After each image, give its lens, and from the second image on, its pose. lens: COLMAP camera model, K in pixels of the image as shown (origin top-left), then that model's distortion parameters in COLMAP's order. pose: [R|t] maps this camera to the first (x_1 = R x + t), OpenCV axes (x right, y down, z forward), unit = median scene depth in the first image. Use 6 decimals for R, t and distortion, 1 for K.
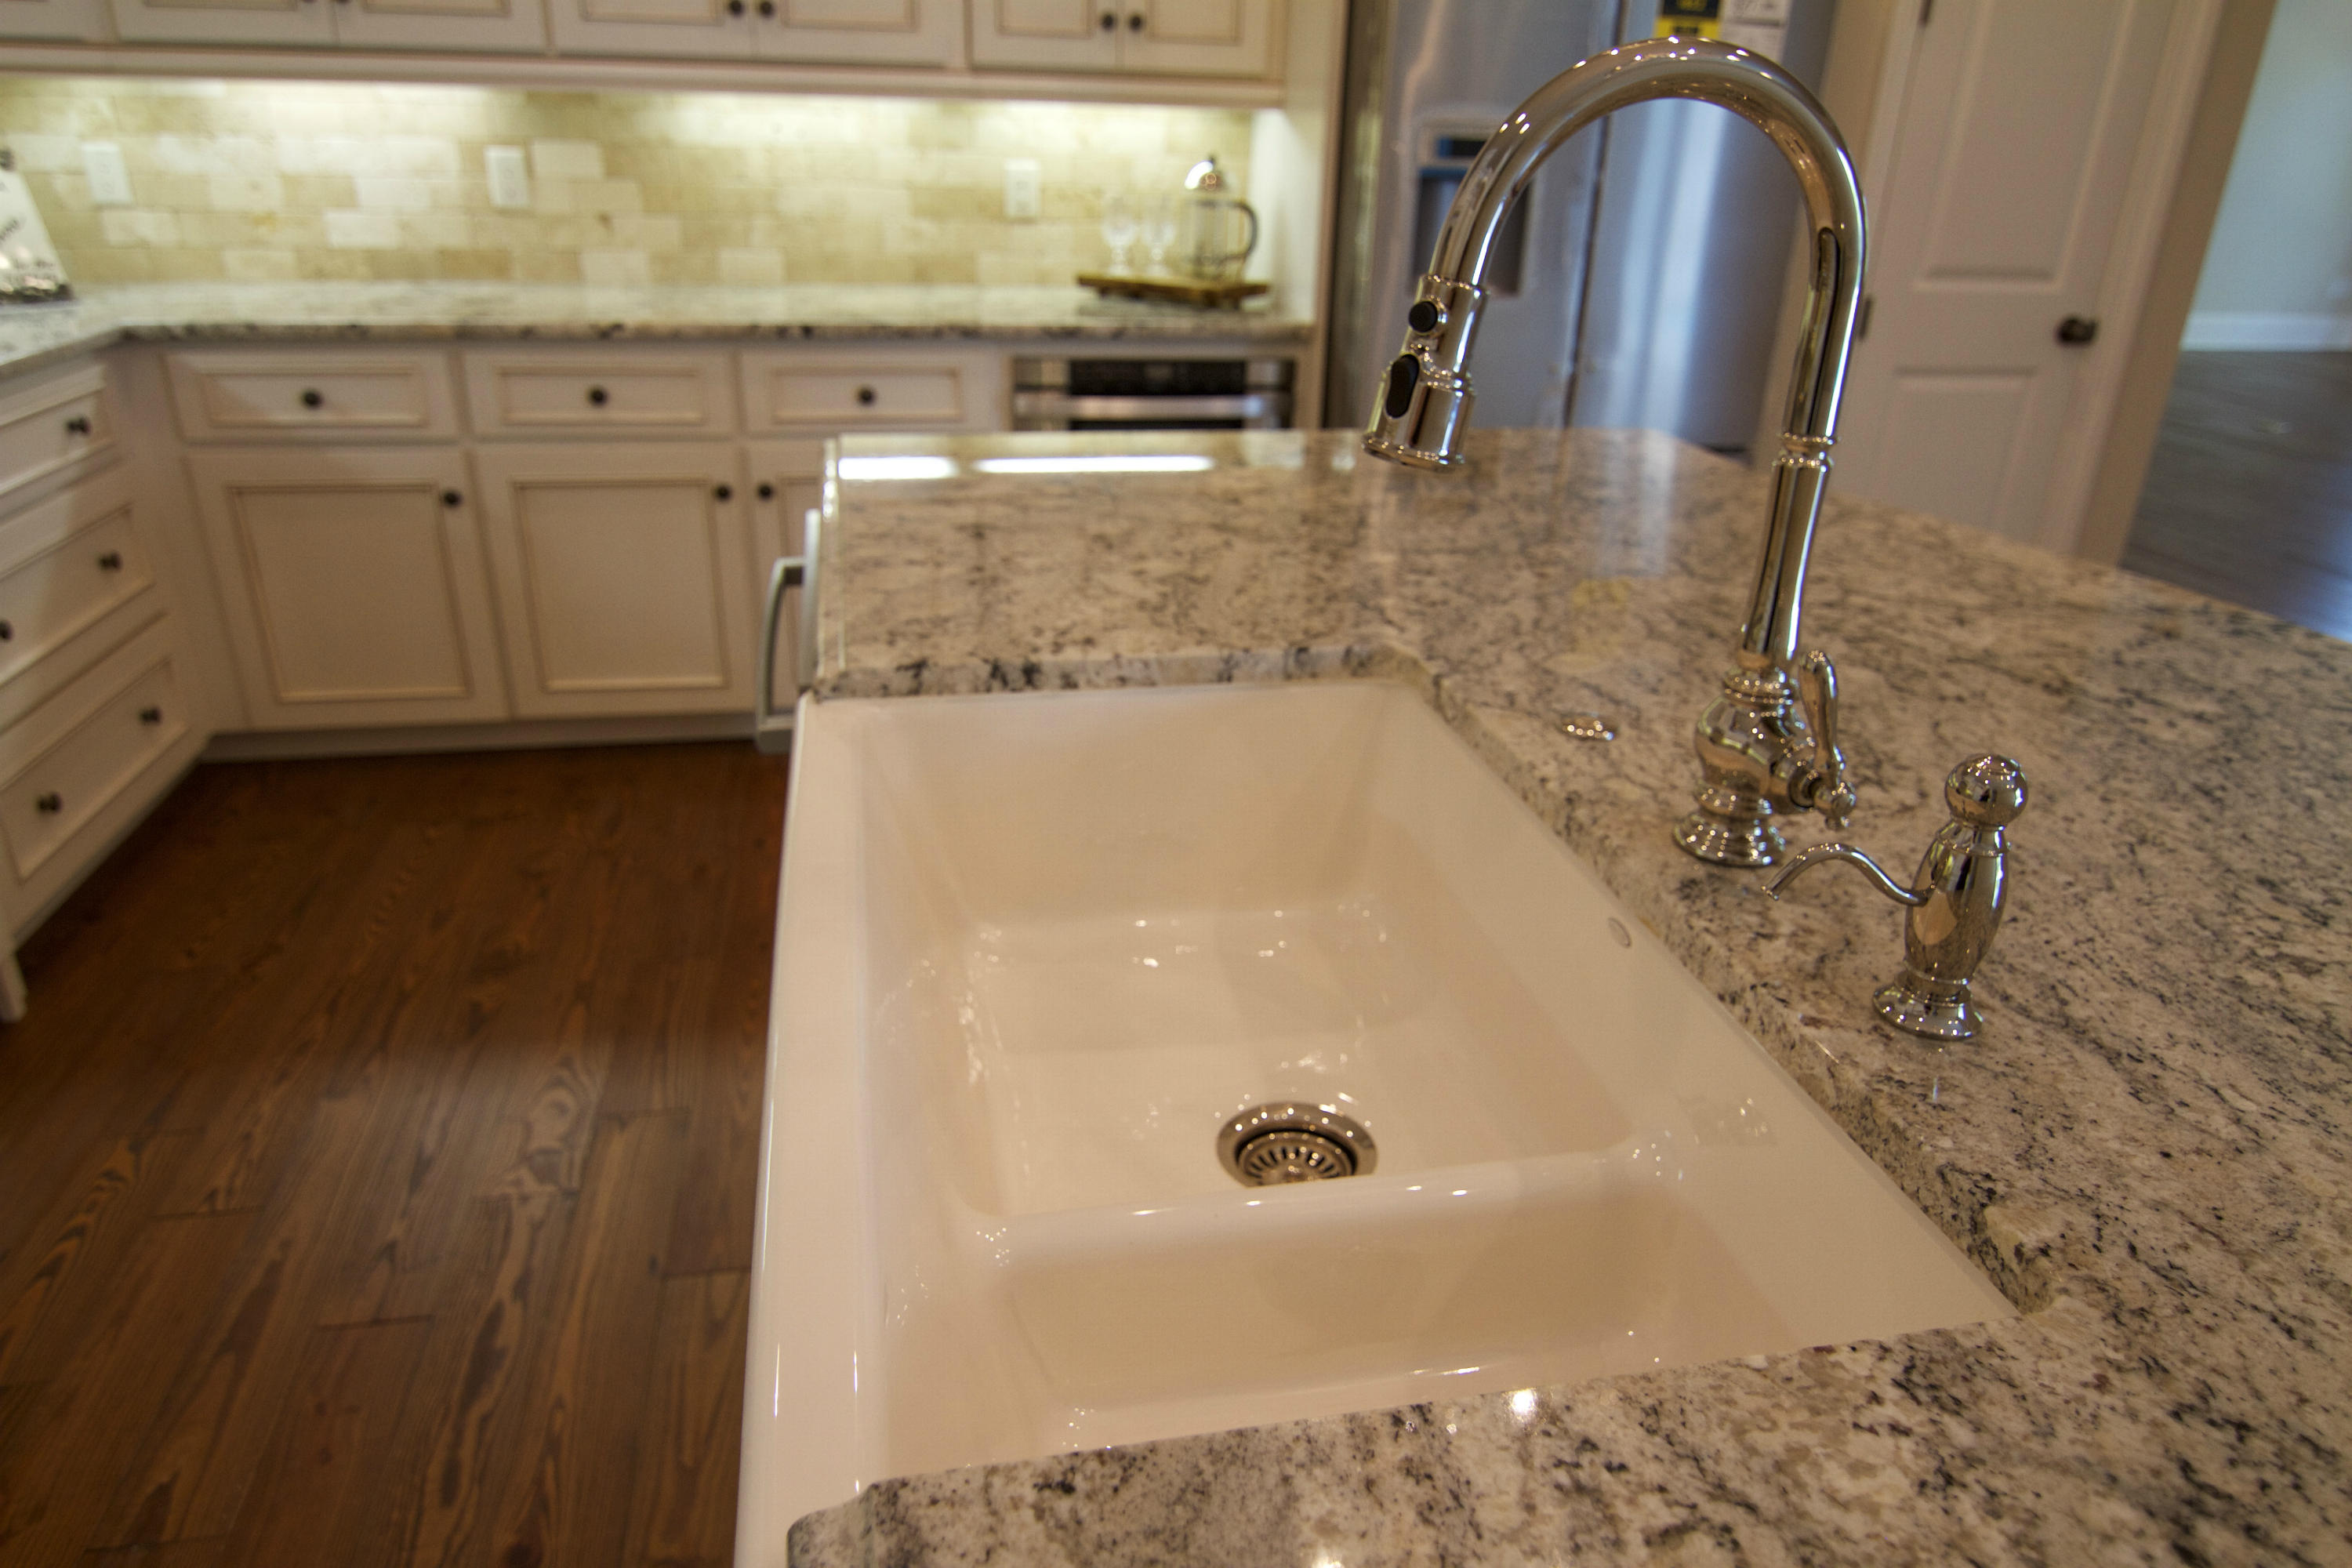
lens RADIAL K [[1507.9, 0, 1182.7], [0, 1507.9, 789.5], [0, 0, 1]] dist [-0.004012, -0.010935]
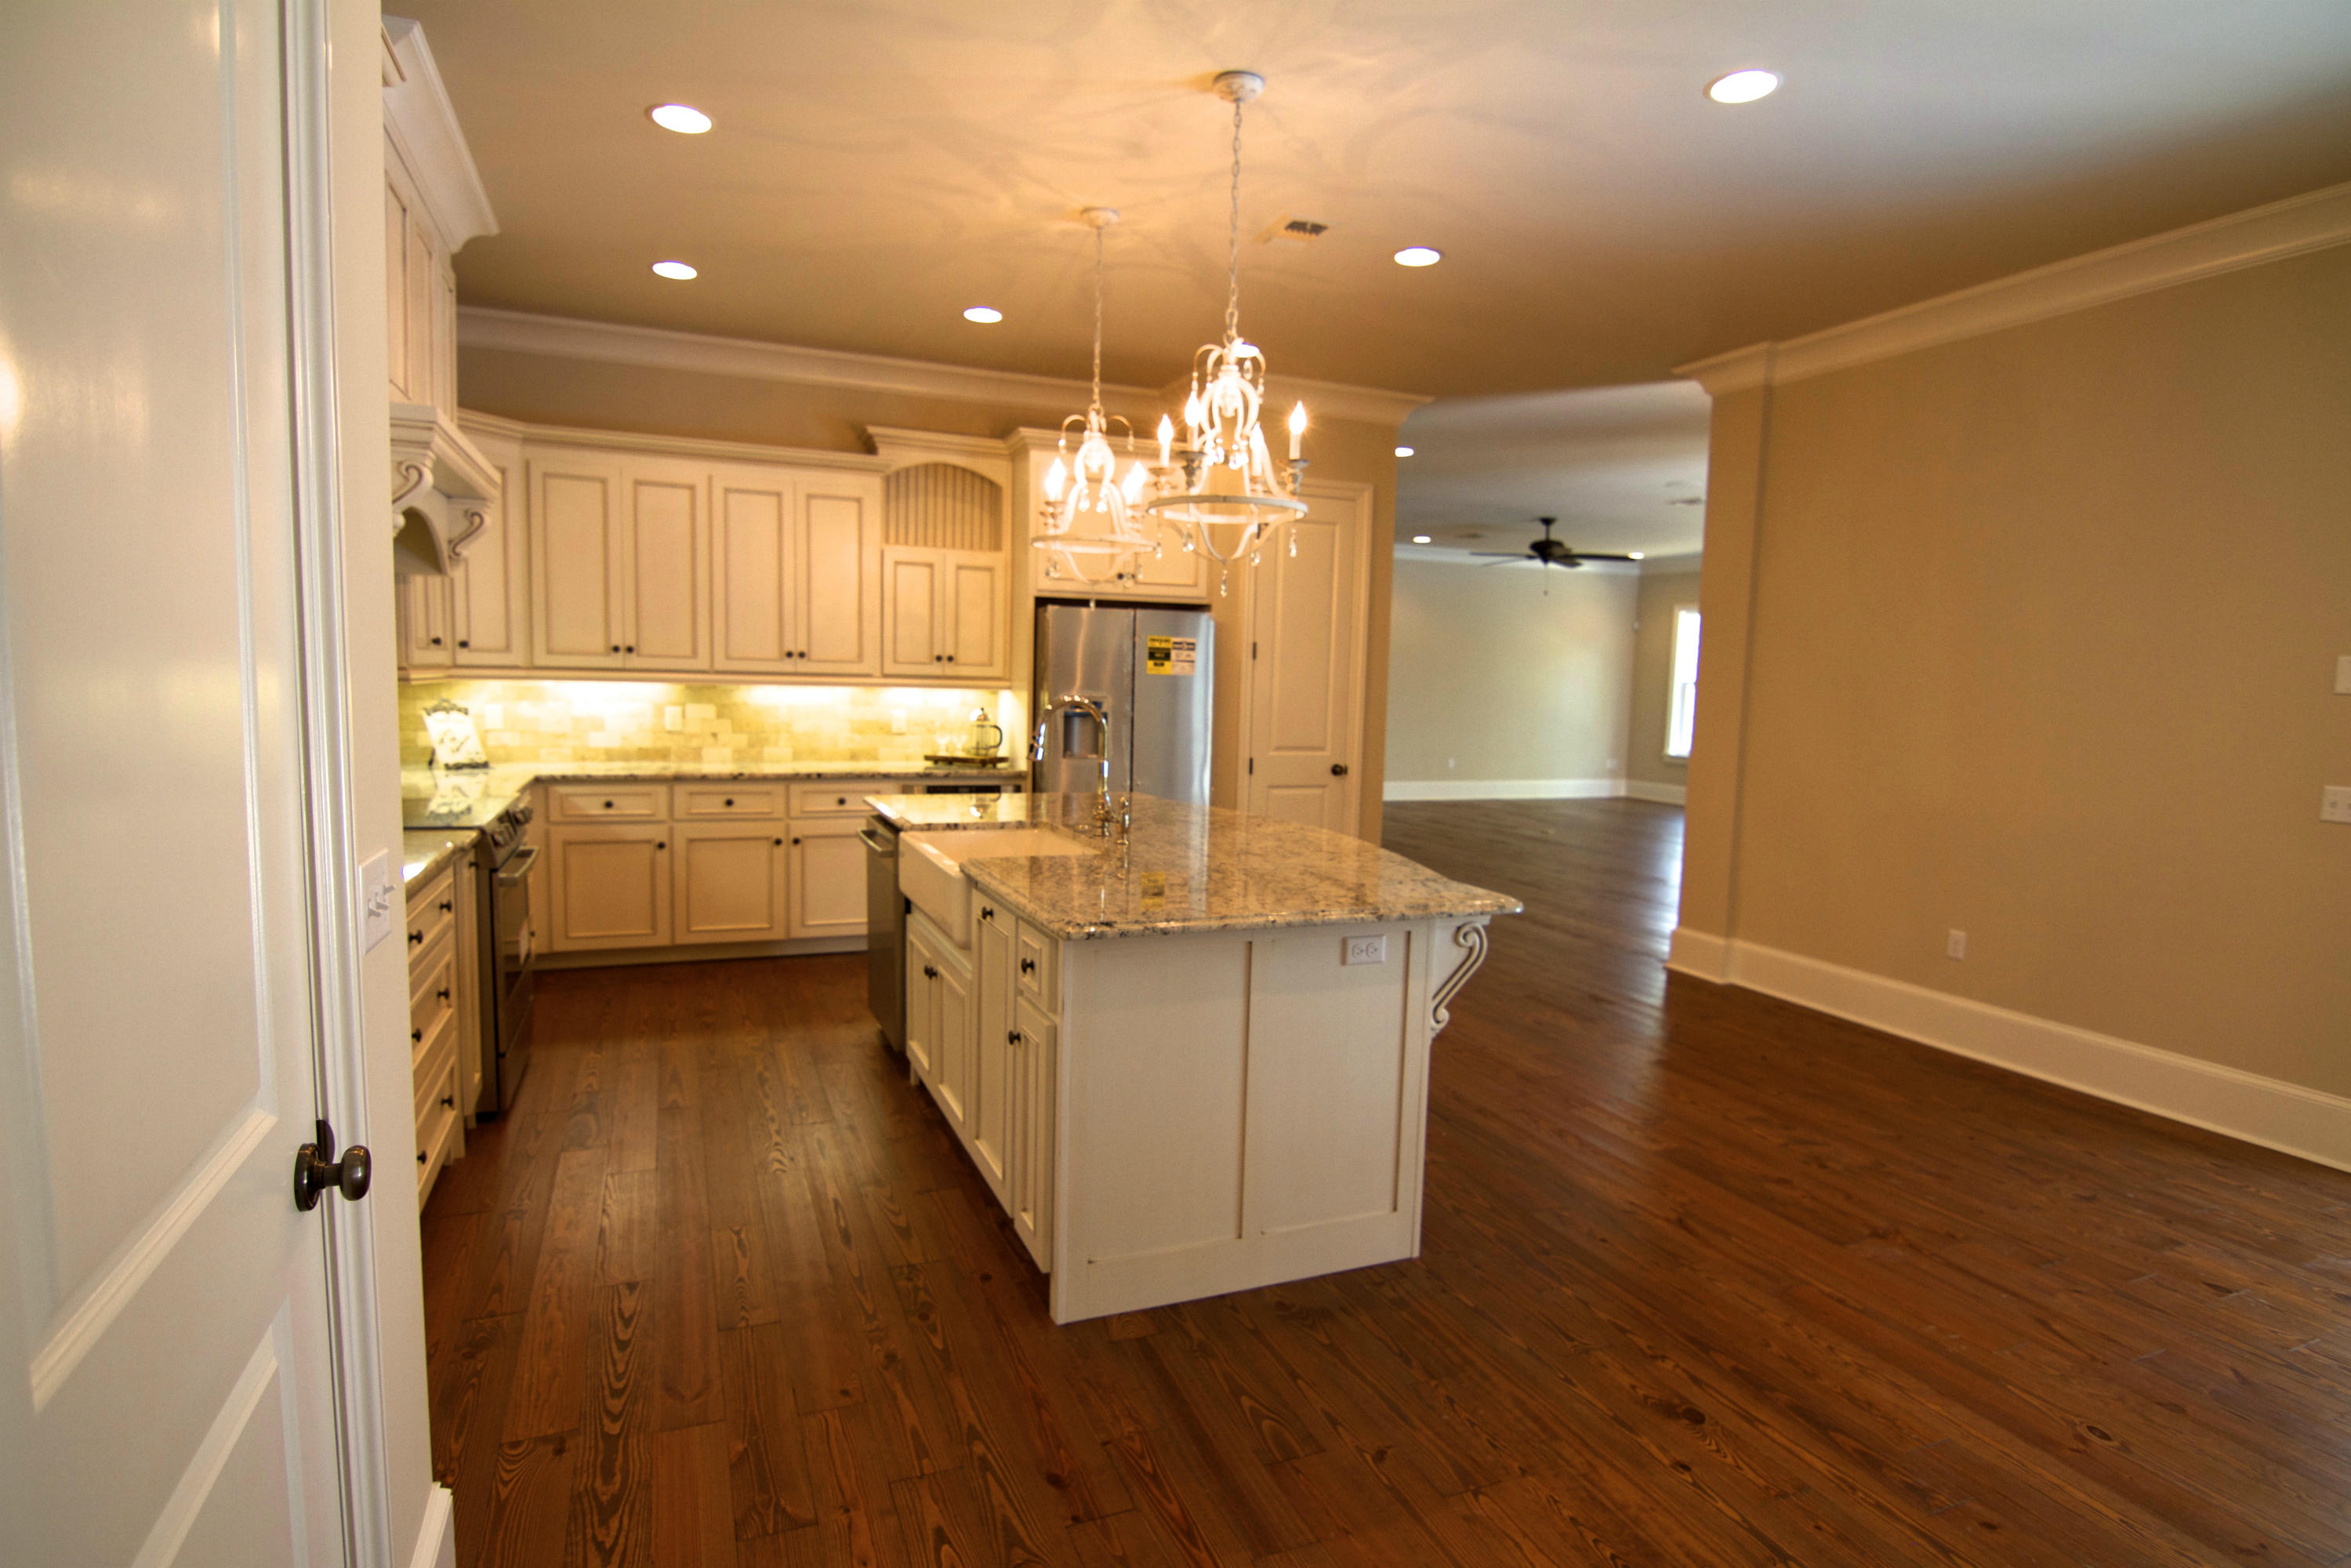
lens RADIAL K [[1187.5, 0, 1176.0], [0, 1187.5, 785.0], [0, 0, 1]] dist [-0.000416, 0.000176]
pose [[0.980532, -0.020551, 0.195282, -0.051611], [0.082126, 0.946268, -0.312782, 0.329869], [-0.178362, 0.322730, 0.929533, -0.815269]]
